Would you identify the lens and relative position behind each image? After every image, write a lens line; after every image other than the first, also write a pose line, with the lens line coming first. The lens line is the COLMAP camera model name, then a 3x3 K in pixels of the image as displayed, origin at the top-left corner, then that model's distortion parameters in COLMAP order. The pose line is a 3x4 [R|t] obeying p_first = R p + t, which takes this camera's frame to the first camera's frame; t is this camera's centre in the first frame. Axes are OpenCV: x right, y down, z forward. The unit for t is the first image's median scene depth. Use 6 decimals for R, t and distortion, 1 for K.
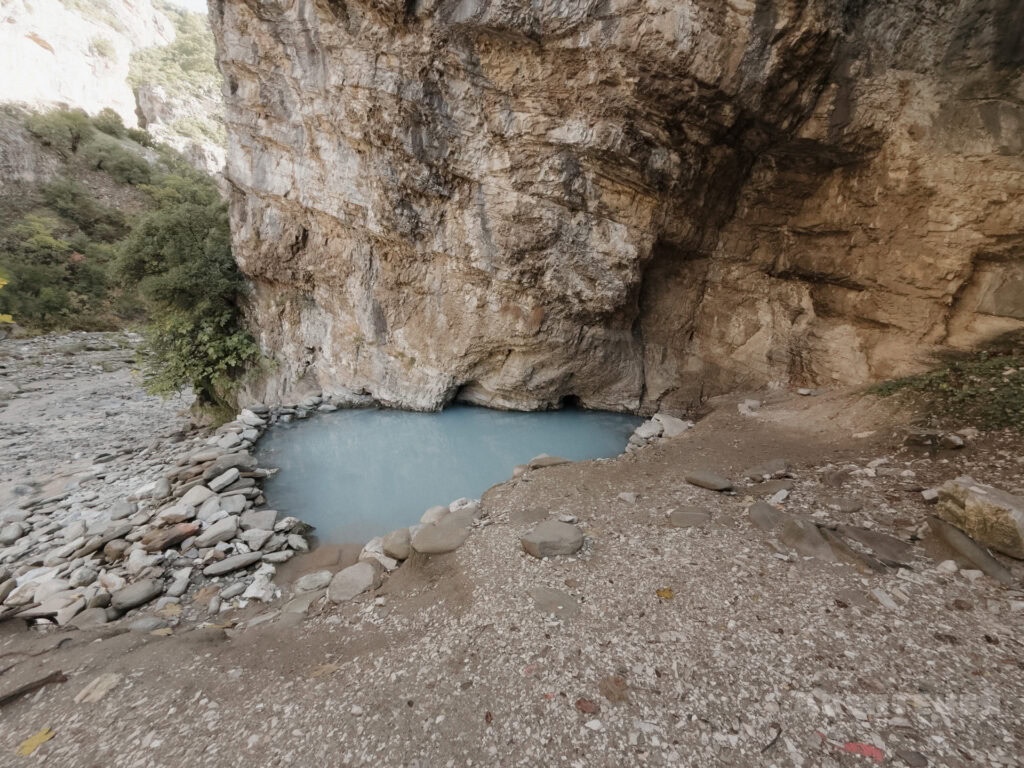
lens RADIAL K [[404.3, 0, 511.5], [0, 404.3, 380.9], [0, 0, 1]] dist [-0.003494, -0.000331]
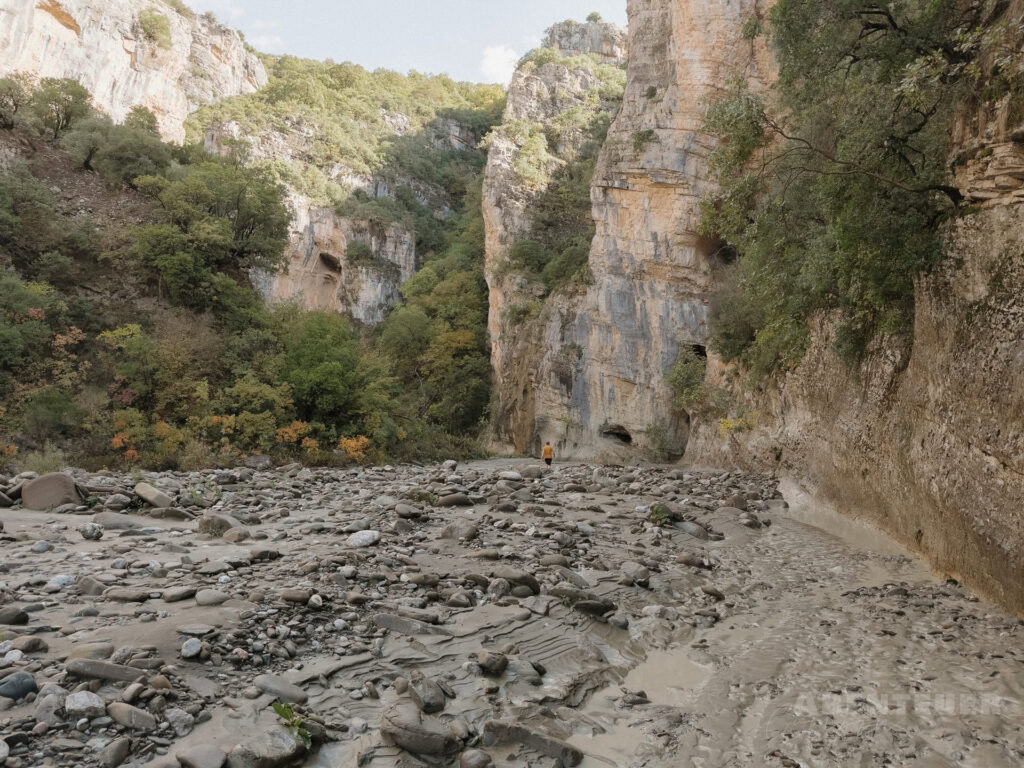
lens RADIAL K [[718.3, 0, 514.7], [0, 718.3, 385.6], [0, 0, 1]] dist [-0.005024, -0.014422]
pose [[0.954489, -0.050674, -0.293910, -0.267508], [-0.035223, 0.959411, -0.279803, -0.032513], [0.296159, 0.277422, 0.913962, 0.426676]]
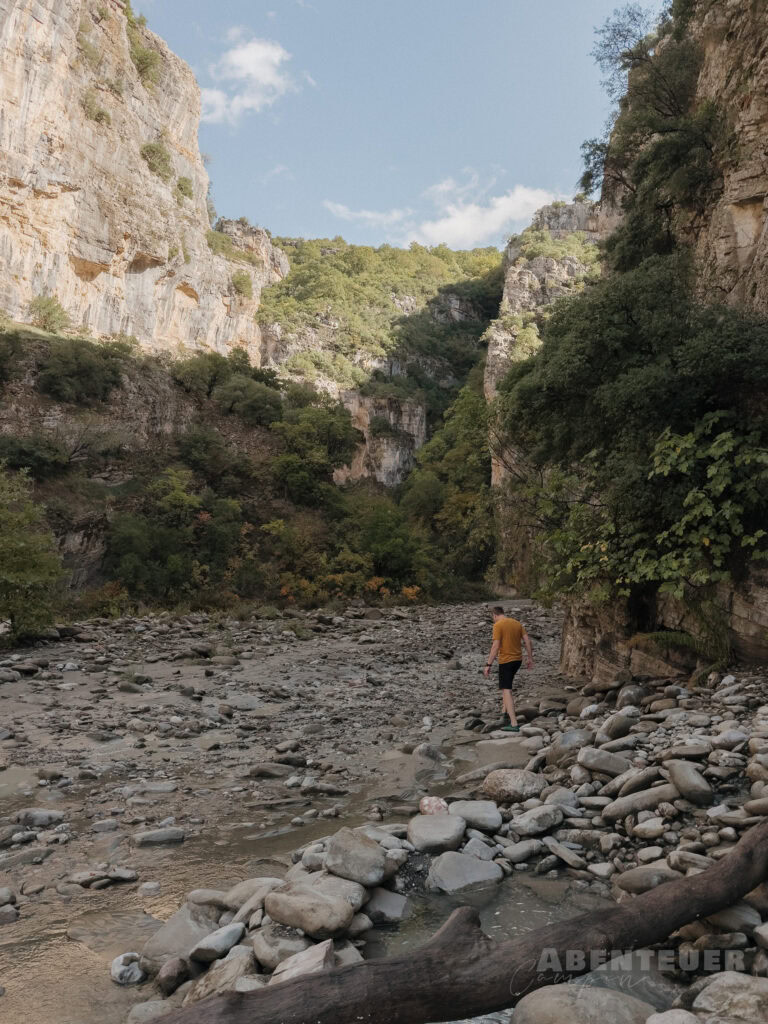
lens RADIAL K [[718.3, 0, 385.7], [0, 718.3, 521.0], [0, 0, 1]] dist [-0.005024, -0.014422]
pose [[0.886646, -0.071475, -0.456892, -0.139684], [-0.064315, 0.959324, -0.274883, 0.040939], [0.457955, 0.273109, 0.845984, 0.016104]]
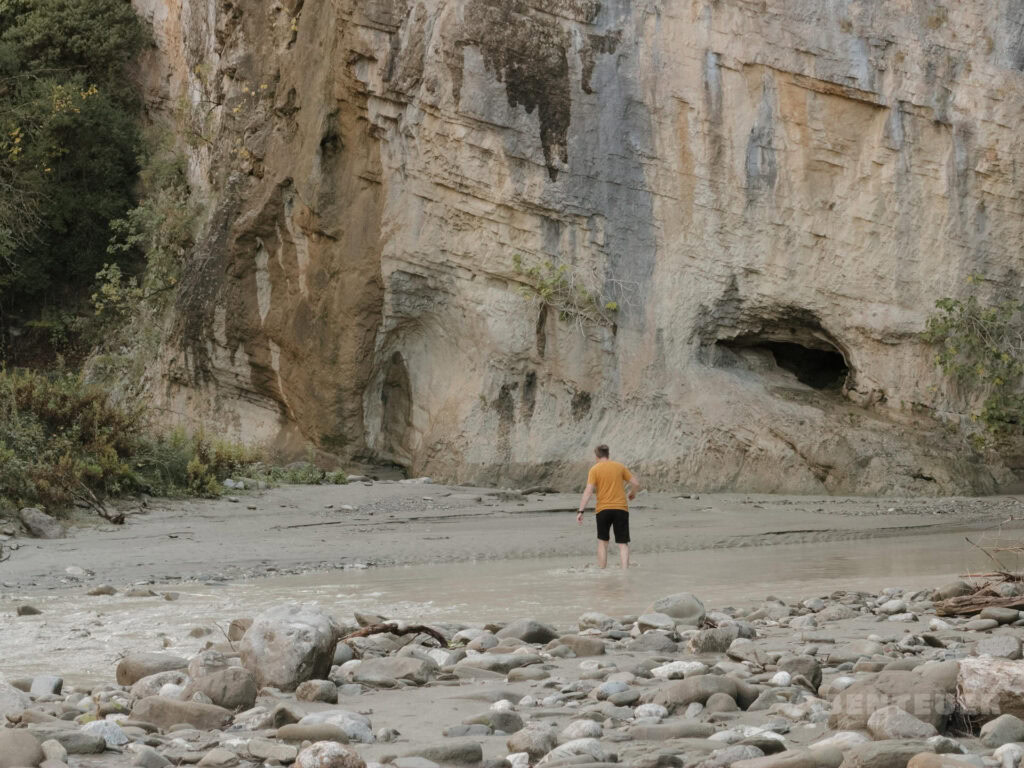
lens RADIAL K [[718.3, 0, 517.5], [0, 718.3, 382.9], [0, 0, 1]] dist [-0.005024, -0.014422]
pose [[0.971709, -0.035464, -0.233503, -0.533257], [-0.017055, 0.975545, -0.219138, -0.264547], [0.235564, 0.216921, 0.947341, 1.505991]]
